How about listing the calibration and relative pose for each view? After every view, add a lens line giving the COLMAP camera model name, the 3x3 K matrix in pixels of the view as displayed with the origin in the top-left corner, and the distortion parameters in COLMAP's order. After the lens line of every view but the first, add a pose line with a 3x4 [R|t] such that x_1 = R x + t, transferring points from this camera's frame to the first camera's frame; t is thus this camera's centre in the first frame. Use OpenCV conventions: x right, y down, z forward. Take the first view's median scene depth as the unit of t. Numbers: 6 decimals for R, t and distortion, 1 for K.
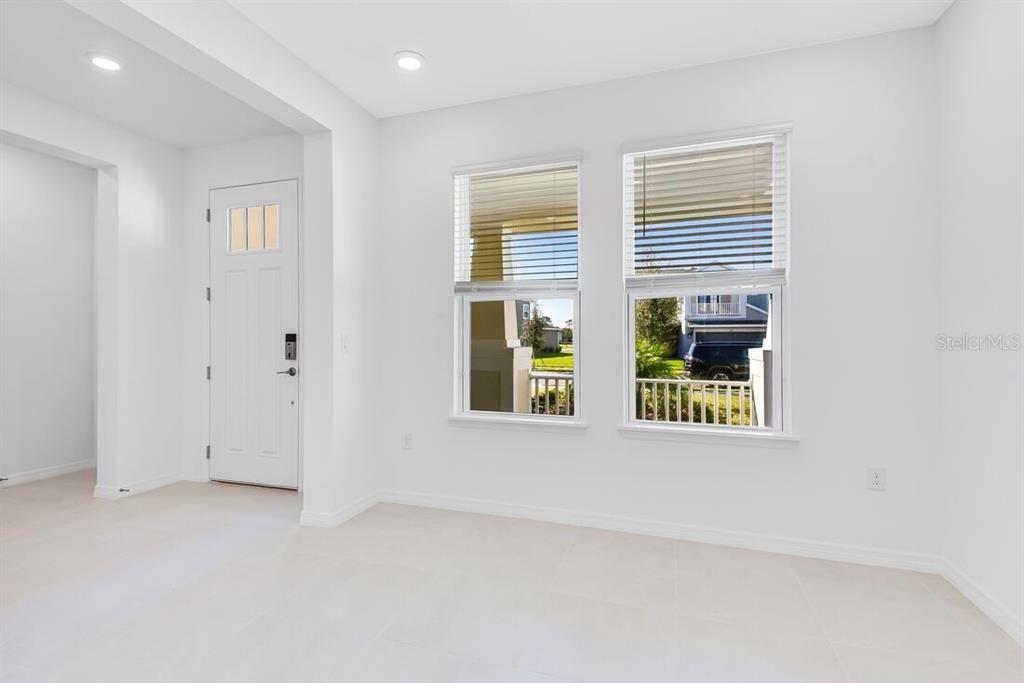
lens RADIAL K [[469.5, 0, 513.6], [0, 469.5, 339.9], [0, 0, 1]] dist [0.012318, -0.003981]
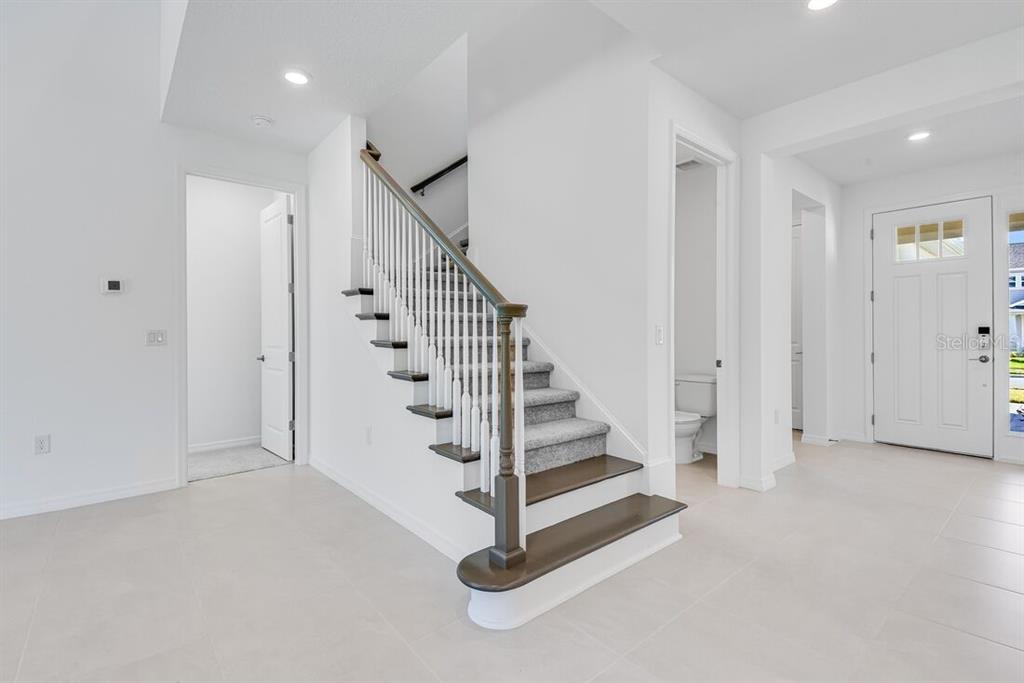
lens RADIAL K [[469.5, 0, 520.7], [0, 469.5, 334.7], [0, 0, 1]] dist [0.012318, -0.003981]
pose [[0.852382, 0.001272, -0.522917, -0.844154], [0.004462, 0.999943, 0.009706, -0.010039], [0.522900, -0.010607, 0.852328, -0.631117]]
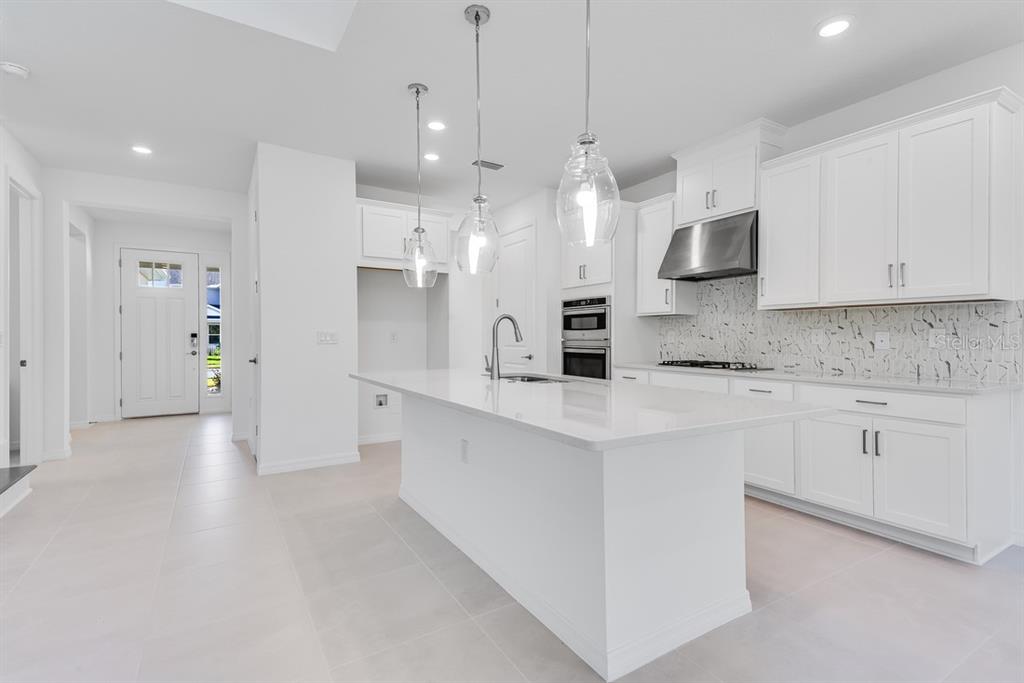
lens RADIAL K [[469.5, 0, 520.8], [0, 469.5, 338.0], [0, 0, 1]] dist [0.012318, -0.003981]
pose [[0.629620, 0.000120, 0.776903, -1.133064], [-0.008190, 0.999945, 0.006482, -0.018412], [-0.776860, -0.010444, 0.629586, -1.268520]]
